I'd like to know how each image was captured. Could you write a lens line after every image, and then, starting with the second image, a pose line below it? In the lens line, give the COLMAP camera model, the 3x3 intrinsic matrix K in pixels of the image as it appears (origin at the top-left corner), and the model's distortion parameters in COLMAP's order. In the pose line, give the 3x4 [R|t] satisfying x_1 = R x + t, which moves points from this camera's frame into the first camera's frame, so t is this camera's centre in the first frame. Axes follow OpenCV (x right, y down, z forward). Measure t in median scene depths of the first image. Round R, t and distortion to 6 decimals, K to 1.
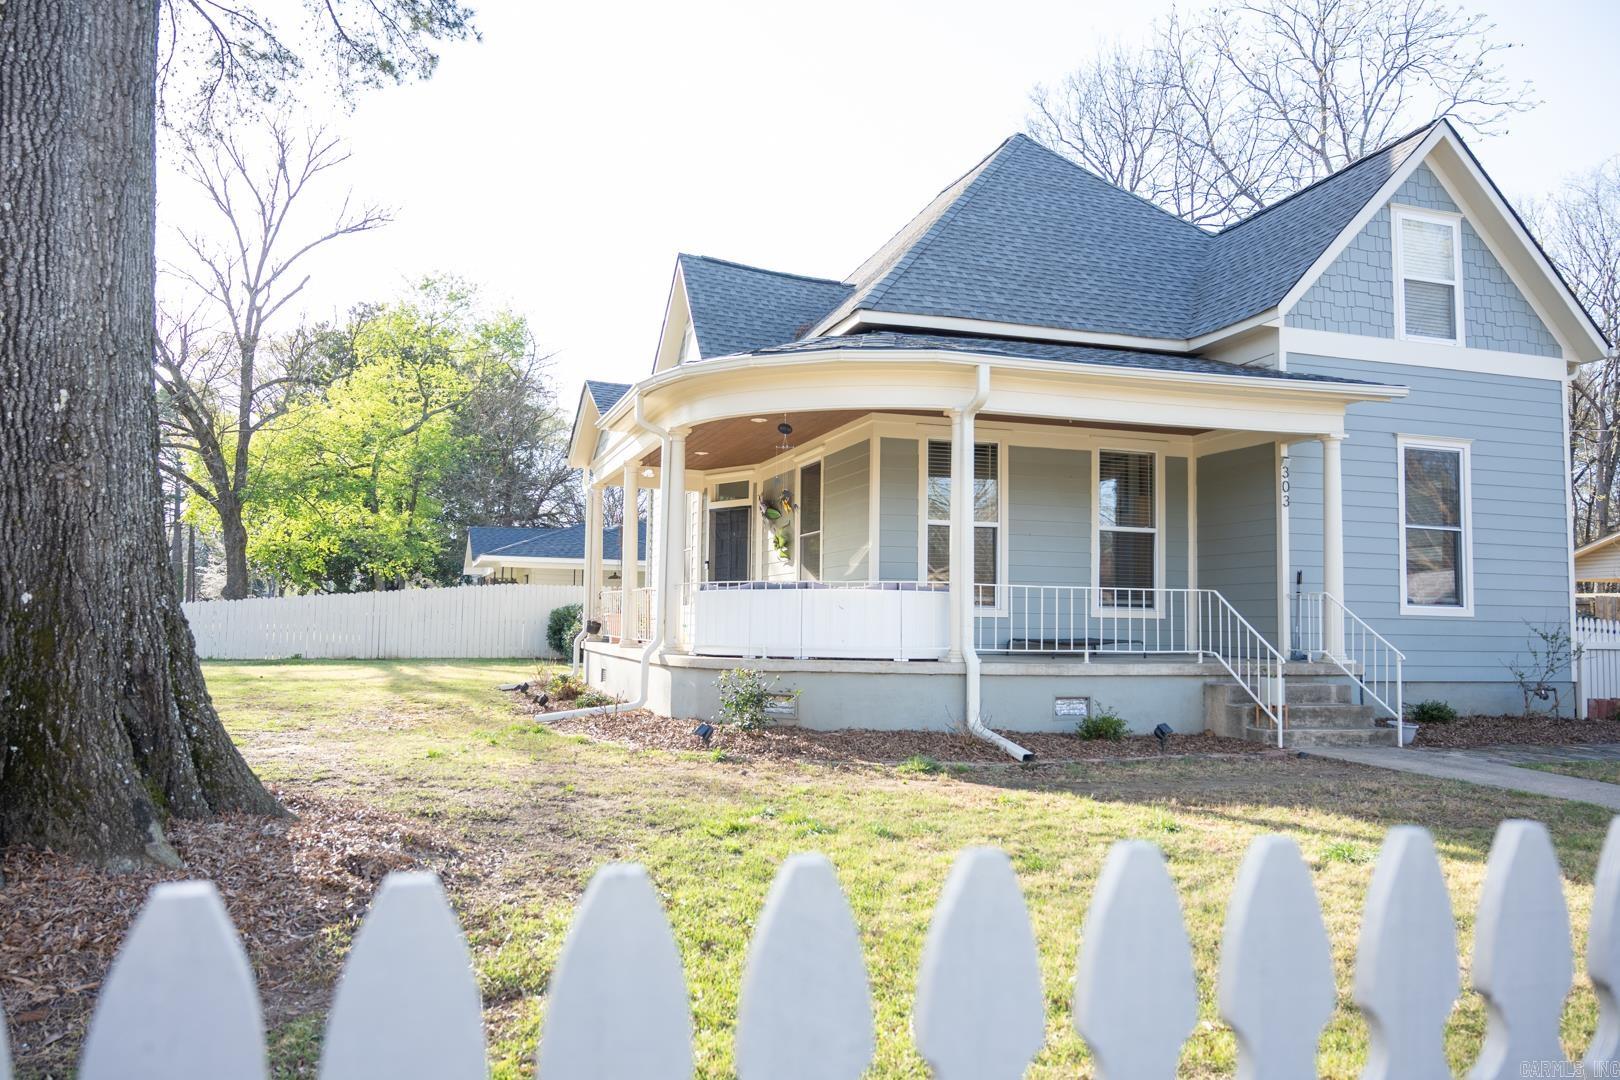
lens RADIAL K [[1135.2, 0, 762.3], [0, 1135.2, 541.7], [0, 0, 1]] dist [-0.008842, -0.002012]
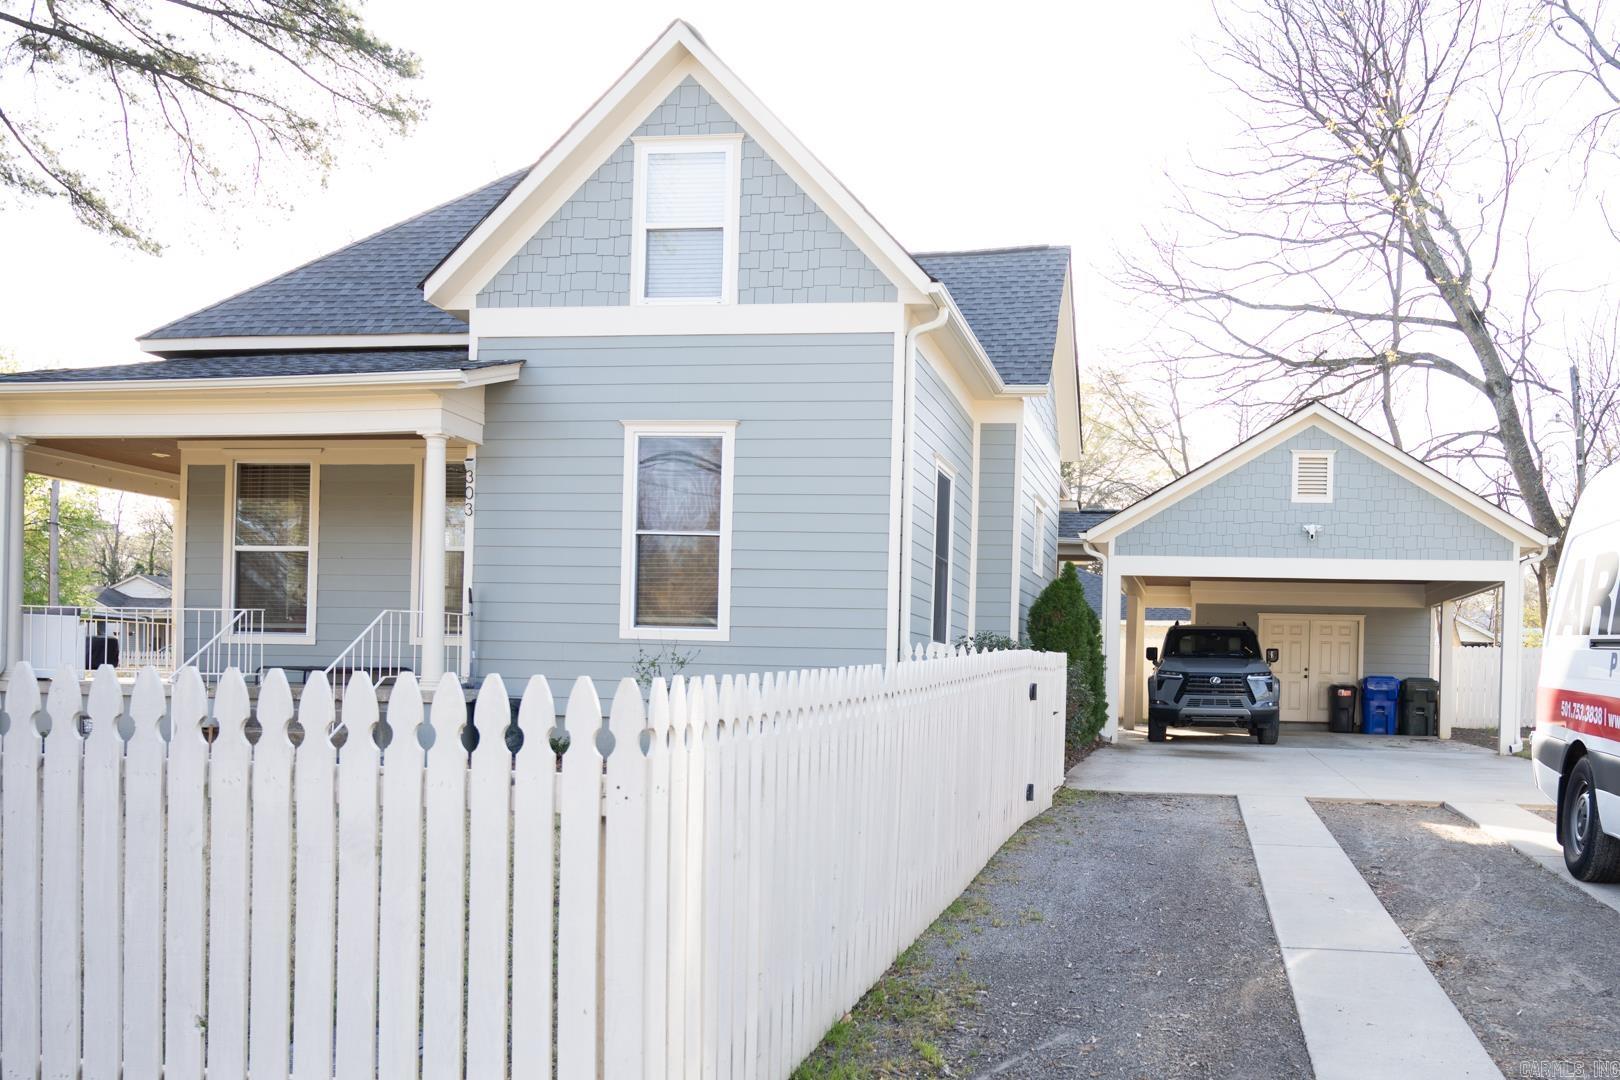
lens RADIAL K [[1349.4, 0, 981.6], [0, 1349.4, 672.2], [0, 0, 1]] dist [-0.003779, 0.000093]
pose [[0.907251, 0.002501, -0.420583, 1.197975], [0.021805, 0.998358, 0.052973, 0.041419], [0.420024, -0.057231, 0.905706, 0.199192]]
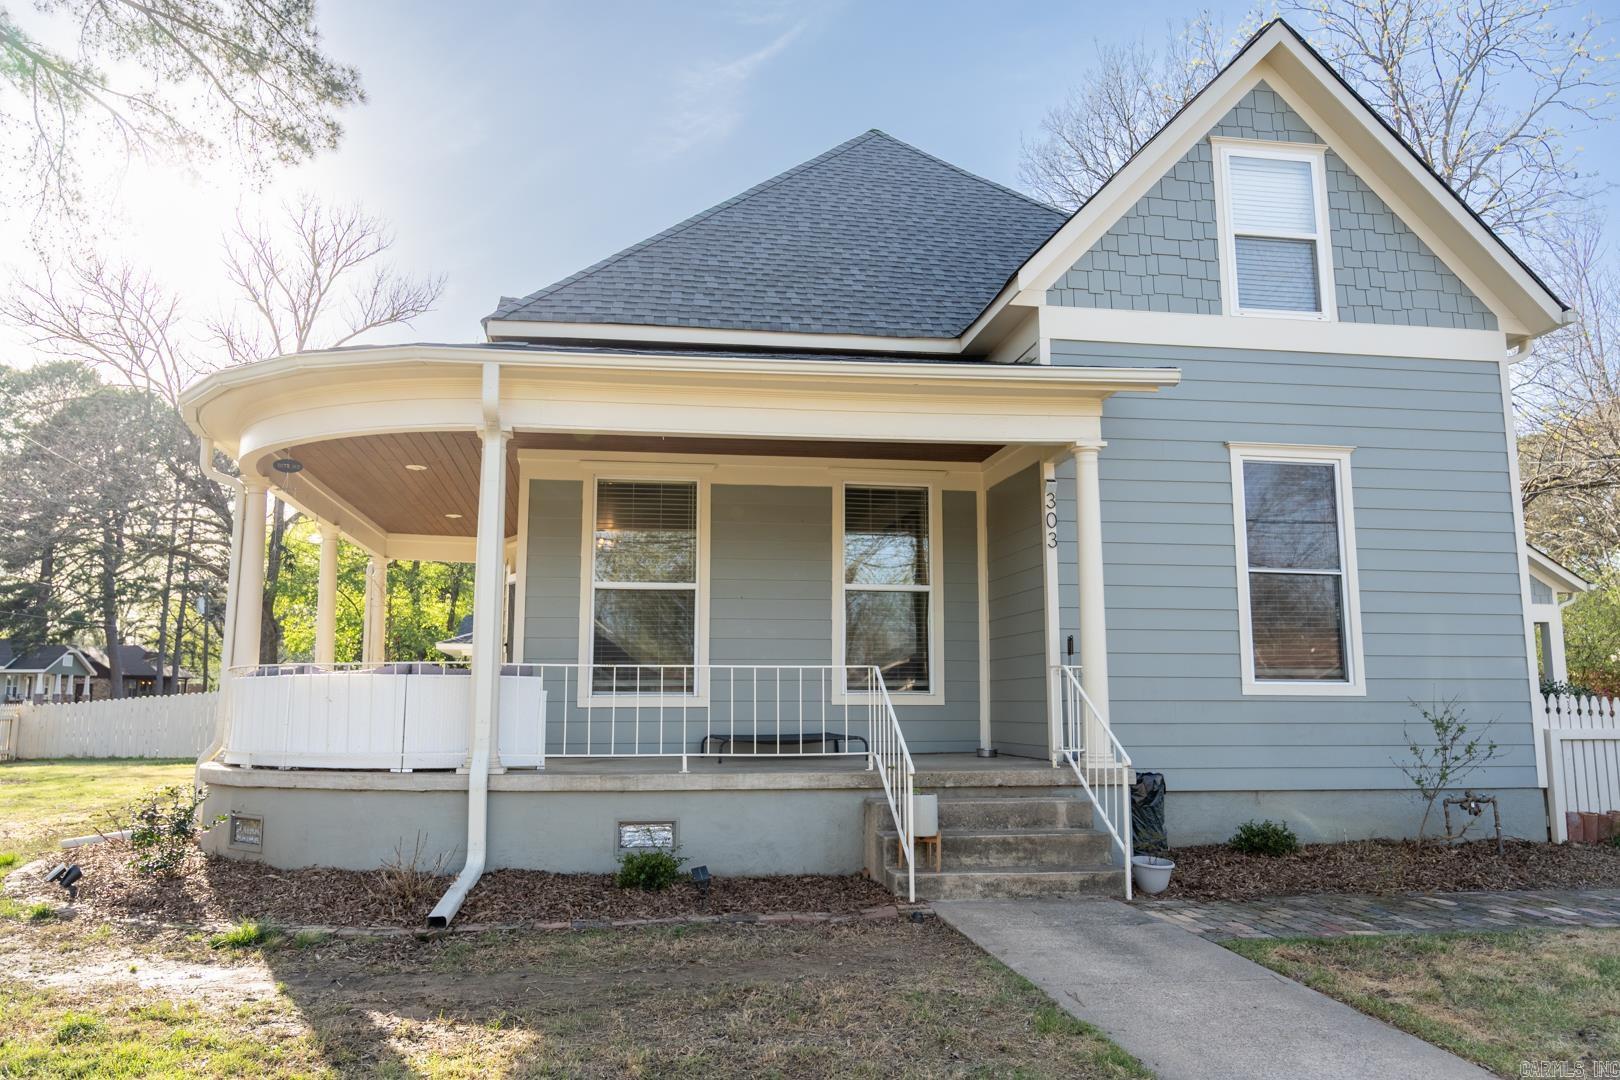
lens RADIAL K [[1135.2, 0, 762.3], [0, 1135.2, 541.7], [0, 0, 1]] dist [-0.008842, -0.002012]
pose [[0.987884, -0.037271, -0.150651, 0.367163], [0.025819, 0.996676, -0.077269, 0.015623], [0.153031, 0.072443, 0.985563, 0.241853]]
